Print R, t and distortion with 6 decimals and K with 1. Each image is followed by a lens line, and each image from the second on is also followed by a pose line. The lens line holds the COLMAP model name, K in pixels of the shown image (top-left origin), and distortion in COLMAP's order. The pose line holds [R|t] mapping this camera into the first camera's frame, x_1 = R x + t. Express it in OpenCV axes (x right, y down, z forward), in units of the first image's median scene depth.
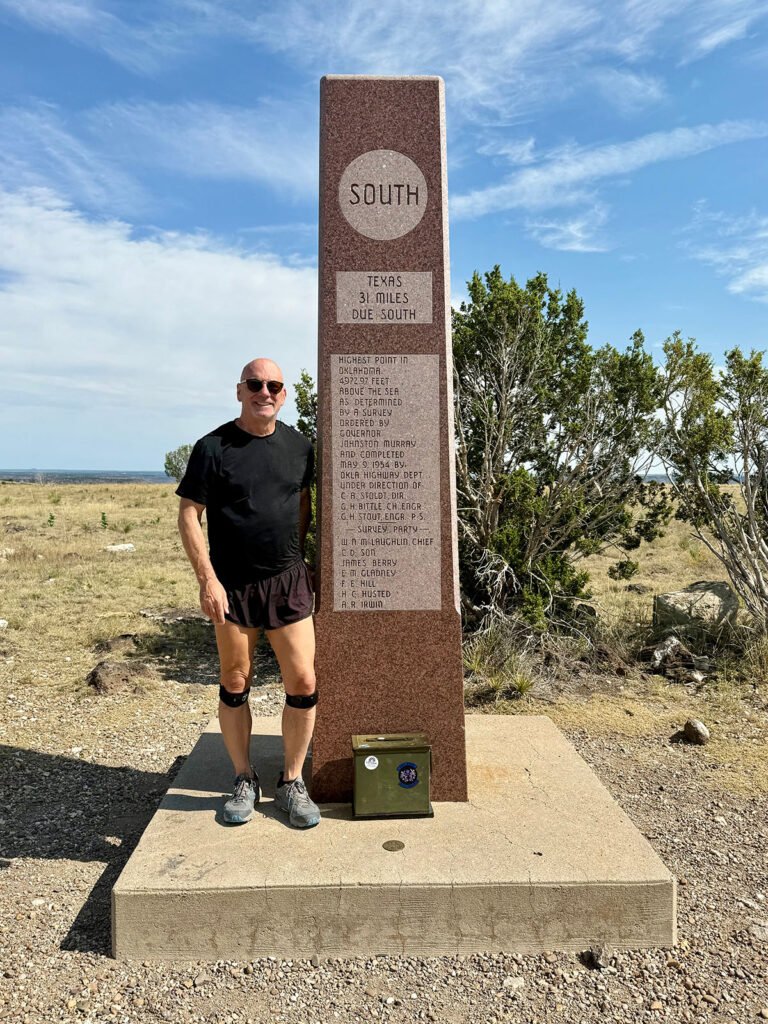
lens RADIAL K [[830.5, 0, 381.2], [0, 830.5, 515.1], [0, 0, 1]] dist [0.047682, -0.014789]
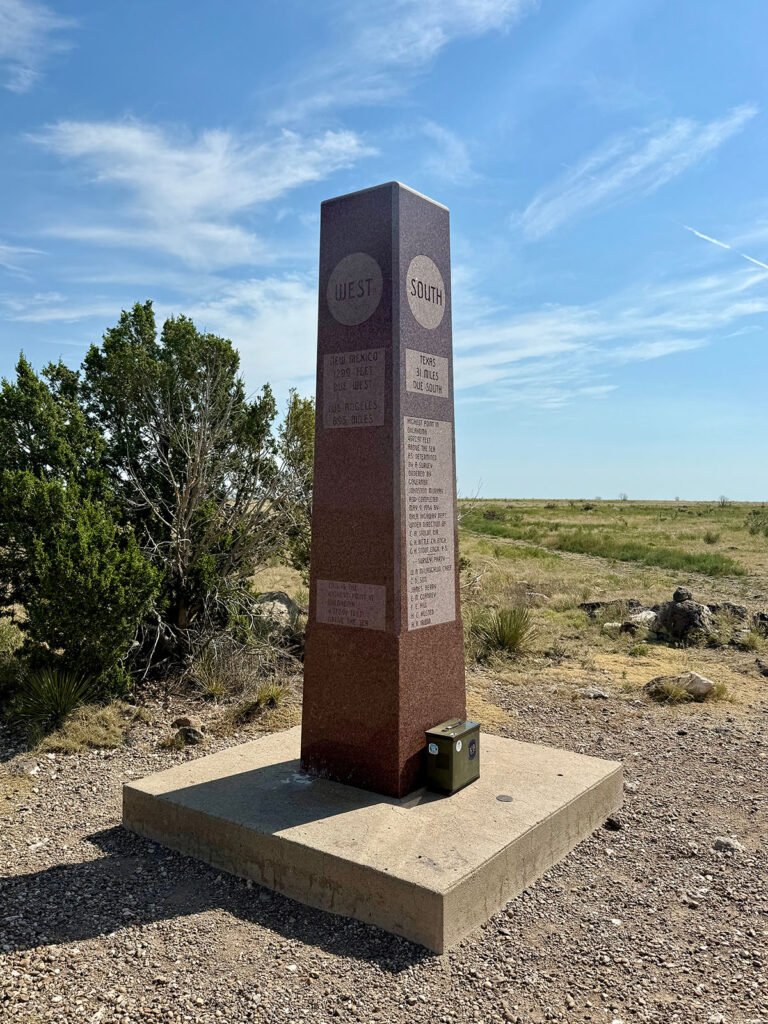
lens RADIAL K [[830.5, 0, 400.4], [0, 830.5, 514.1], [0, 0, 1]] dist [0.047682, -0.014789]
pose [[0.608215, -0.008263, 0.793729, -1.004579], [0.026365, 0.999604, -0.009797, -0.040352], [-0.793334, 0.026885, 0.608192, 0.279683]]
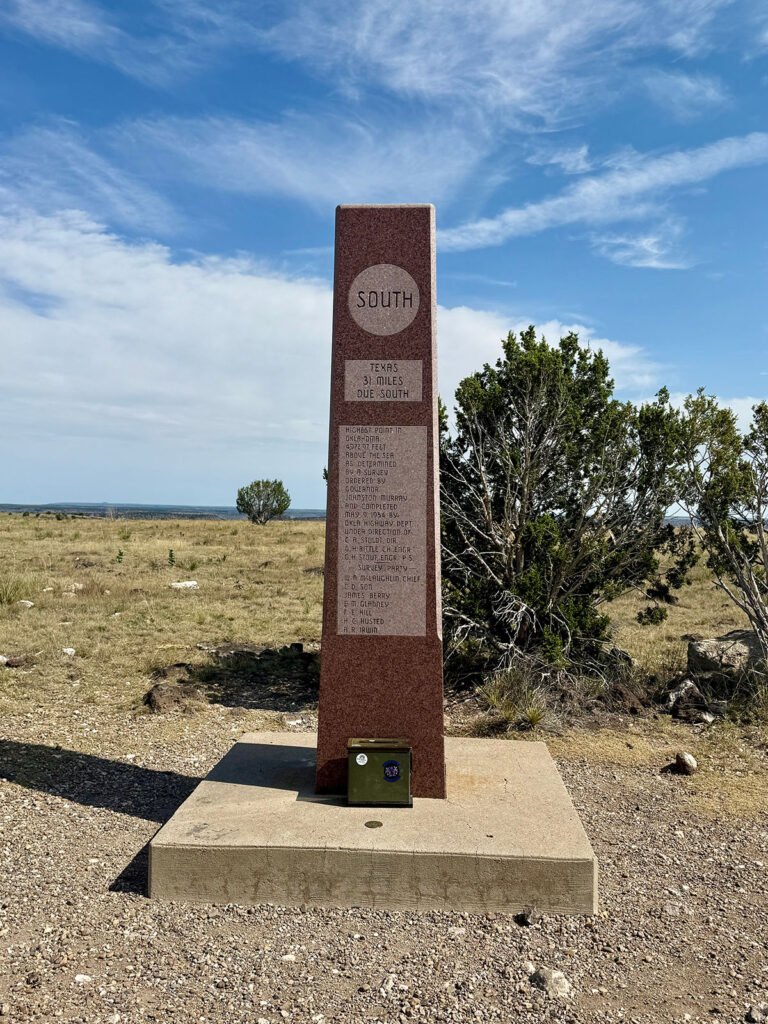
lens RADIAL K [[905.5, 0, 388.4], [0, 905.5, 506.5], [0, 0, 1]] dist [0.065098, 0.003245]
pose [[0.995714, 0.015597, -0.091164, 0.135851], [-0.020714, 0.998246, -0.055453, 0.000311], [0.090139, 0.057104, 0.994291, -0.326158]]
